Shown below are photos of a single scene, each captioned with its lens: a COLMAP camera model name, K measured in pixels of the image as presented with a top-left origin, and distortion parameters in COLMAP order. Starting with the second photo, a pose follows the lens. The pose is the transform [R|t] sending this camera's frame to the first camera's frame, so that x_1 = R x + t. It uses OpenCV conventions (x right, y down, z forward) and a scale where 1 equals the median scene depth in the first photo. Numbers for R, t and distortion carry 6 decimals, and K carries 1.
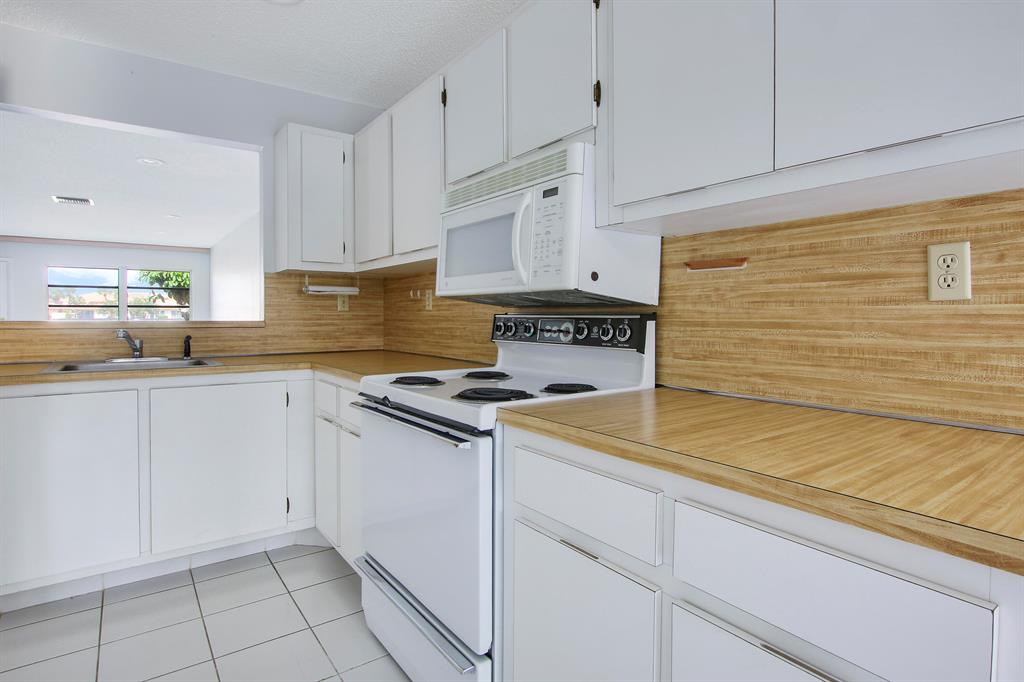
lens RADIAL K [[541.4, 0, 518.9], [0, 541.4, 324.5], [0, 0, 1]] dist [-0.021148, 0.011217]
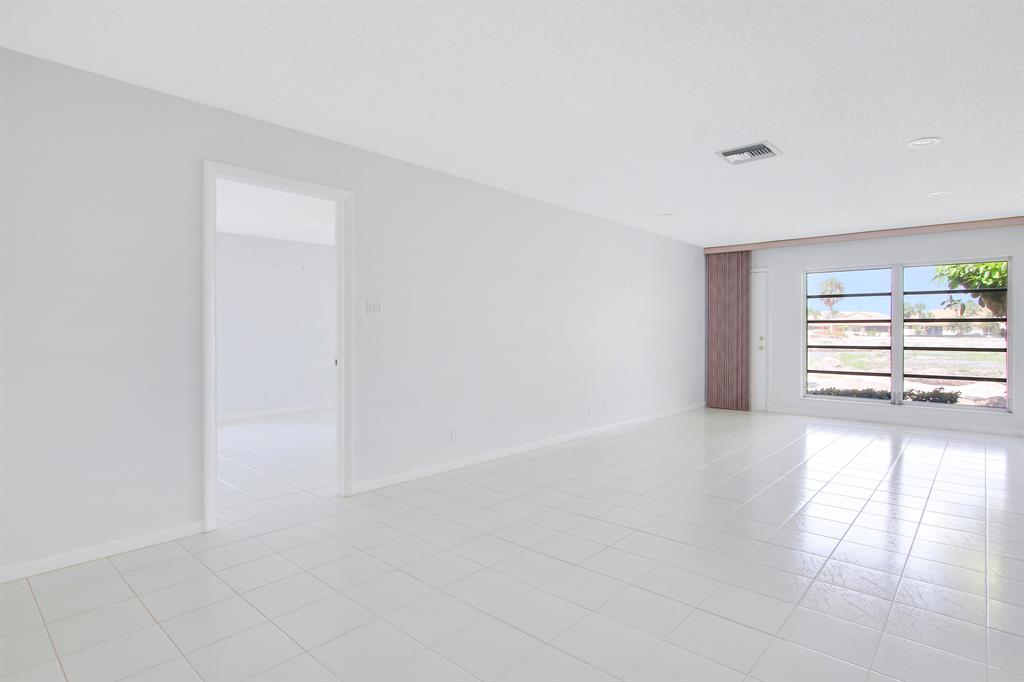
lens RADIAL K [[541.4, 0, 522.5], [0, 541.4, 334.6], [0, 0, 1]] dist [-0.021148, 0.011217]
pose [[0.224135, 0.006137, -0.974539, -0.564736], [-0.016219, 0.999865, 0.002566, -0.031268], [0.974423, 0.015231, 0.224204, 1.248055]]
